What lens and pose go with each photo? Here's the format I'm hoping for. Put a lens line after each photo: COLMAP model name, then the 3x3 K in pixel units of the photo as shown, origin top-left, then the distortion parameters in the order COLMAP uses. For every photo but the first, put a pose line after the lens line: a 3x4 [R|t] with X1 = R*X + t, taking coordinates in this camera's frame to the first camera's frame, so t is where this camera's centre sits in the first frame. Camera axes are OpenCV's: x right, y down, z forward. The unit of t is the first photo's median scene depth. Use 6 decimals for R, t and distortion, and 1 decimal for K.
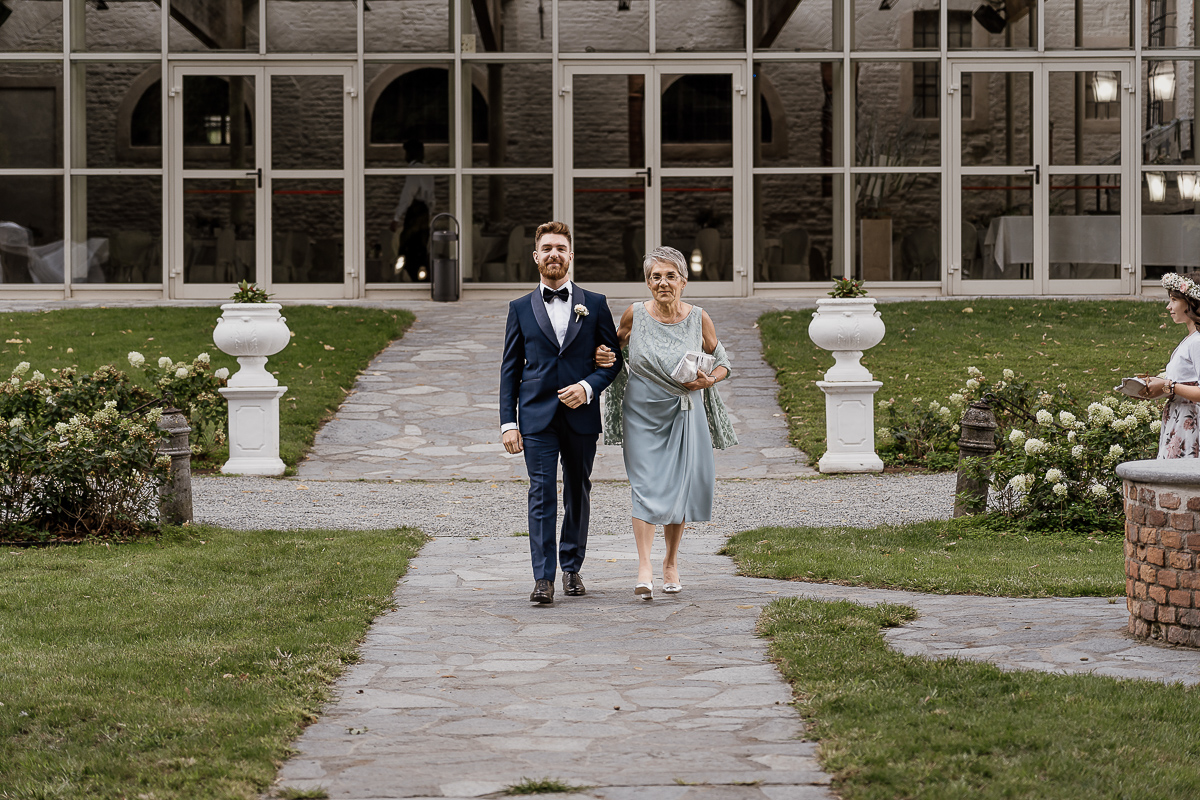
lens RADIAL K [[3604.2, 0, 600.0], [0, 3604.2, 400.0], [0, 0, 1]] dist [0.070976, 0.116883]
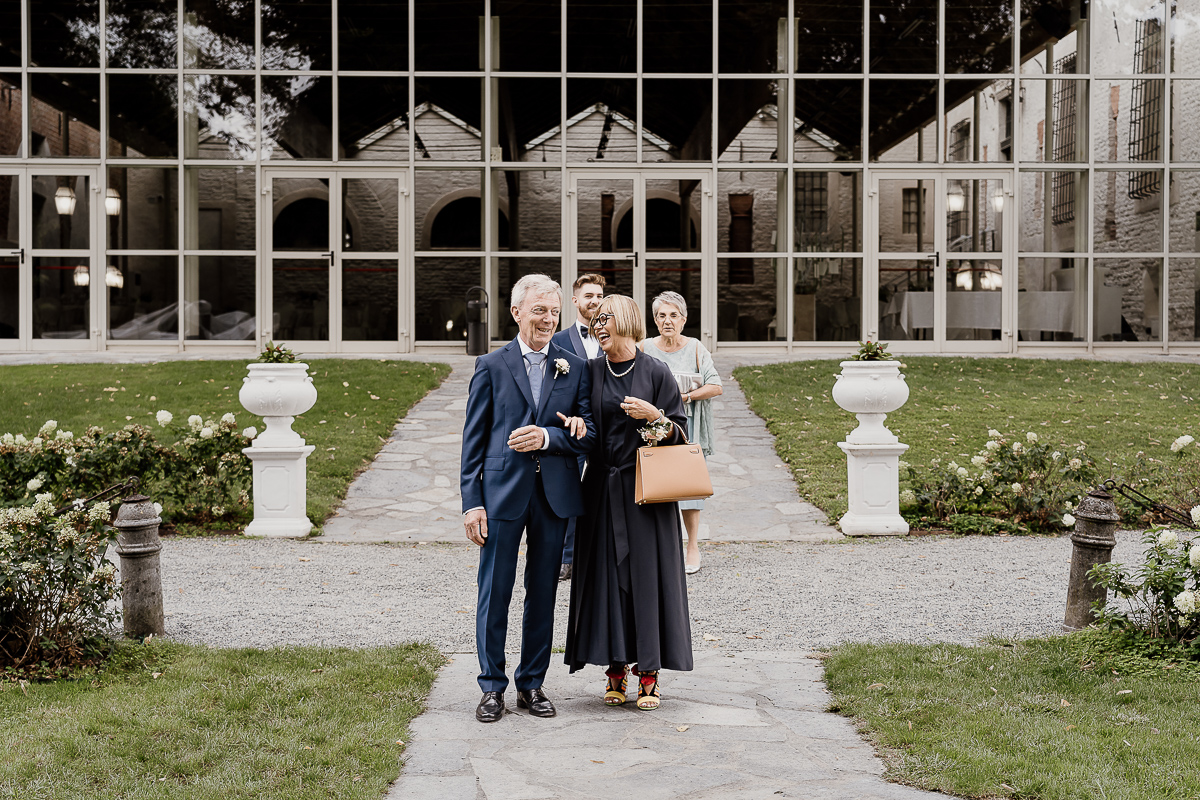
lens RADIAL K [[1832.4, 0, 600.0], [0, 1832.4, 400.0], [0, 0, 1]] dist [0.014568, 0.021462]
pose [[0.999775, 0.004380, 0.020732, -0.016733], [-0.004403, 0.999990, 0.001099, -0.016449], [-0.020727, -0.001191, 0.999784, 0.459339]]
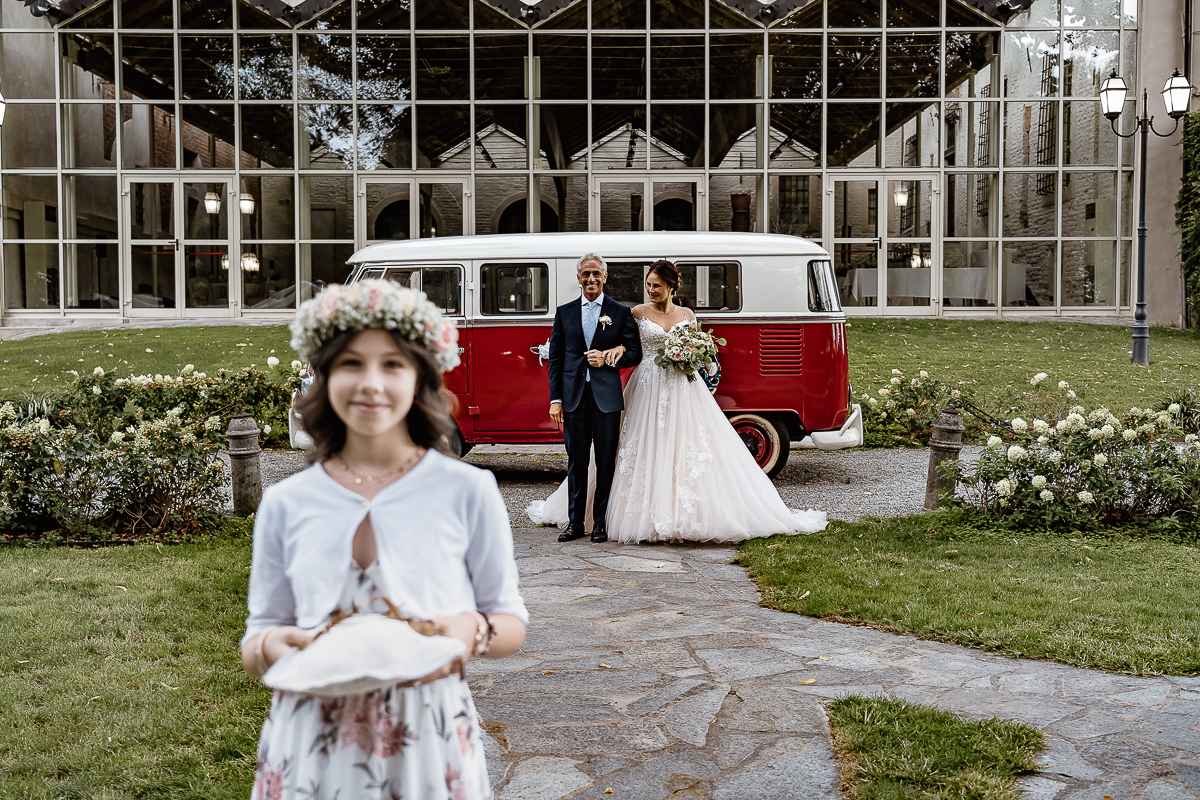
lens RADIAL K [[1455.8, 0, 600.0], [0, 1455.8, 400.0], [0, 0, 1]] dist [0.009206, 0.010472]
pose [[0.999938, 0.001079, -0.011059, -0.000336], [-0.000769, 0.999608, 0.027995, -0.011822], [0.011085, -0.027985, 0.999547, 0.431506]]
